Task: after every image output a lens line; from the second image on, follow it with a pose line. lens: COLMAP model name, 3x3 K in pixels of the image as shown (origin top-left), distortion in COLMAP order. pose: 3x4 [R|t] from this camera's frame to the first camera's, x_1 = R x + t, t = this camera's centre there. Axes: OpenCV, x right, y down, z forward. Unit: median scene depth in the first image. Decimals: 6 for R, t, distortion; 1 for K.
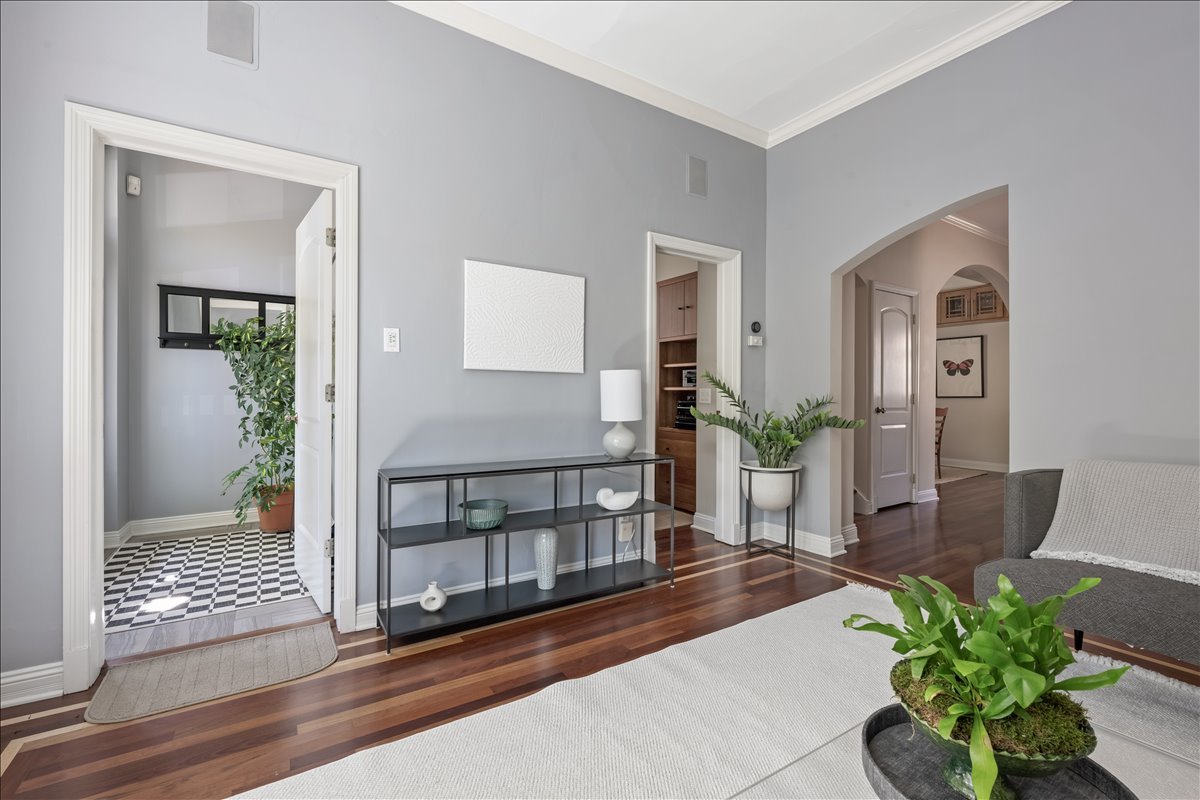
lens RADIAL K [[528.5, 0, 605.4], [0, 528.5, 393.0], [0, 0, 1]] dist [0.013986, 0.000129]
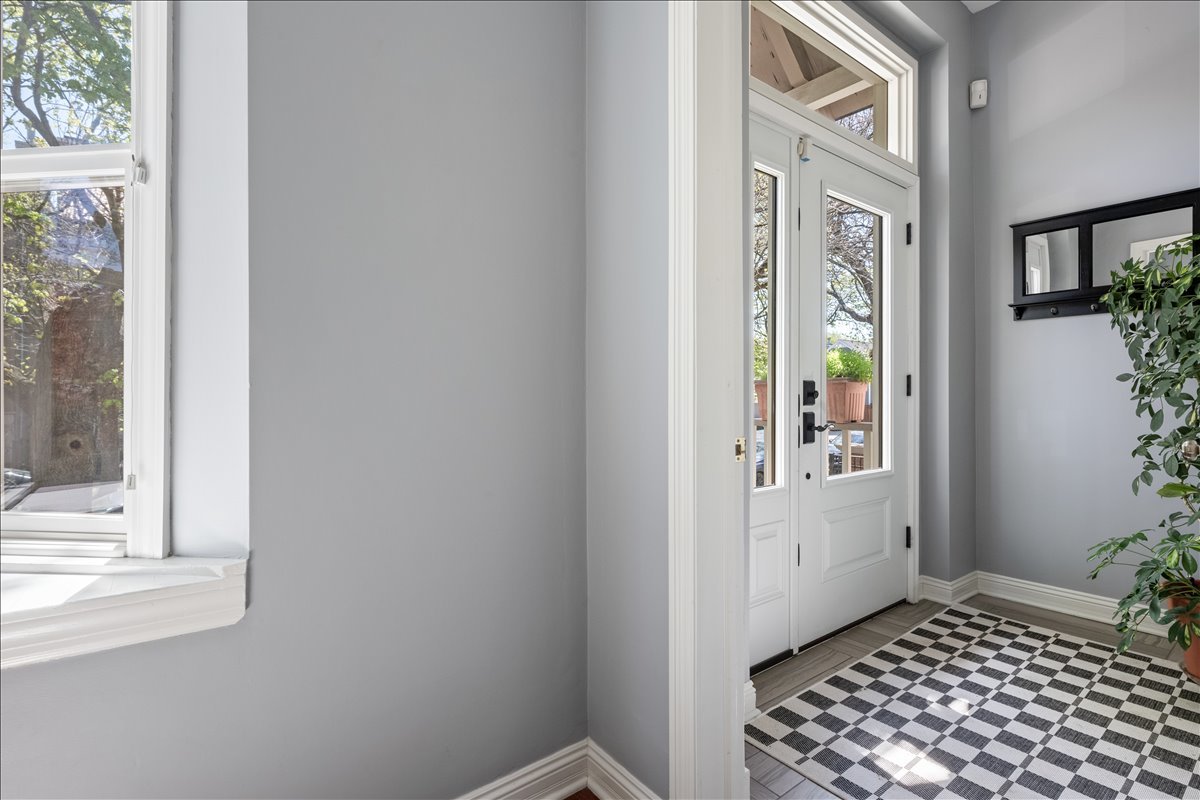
lens RADIAL K [[560.3, 0, 595.4], [0, 560.3, 395.2], [0, 0, 1]] dist [-0.010682, 0.000513]
pose [[0.073487, -0.000250, -0.997296, -0.186321], [-0.000129, 1.000000, -0.000260, 0.007580], [0.997296, 0.000148, 0.073487, 0.433255]]
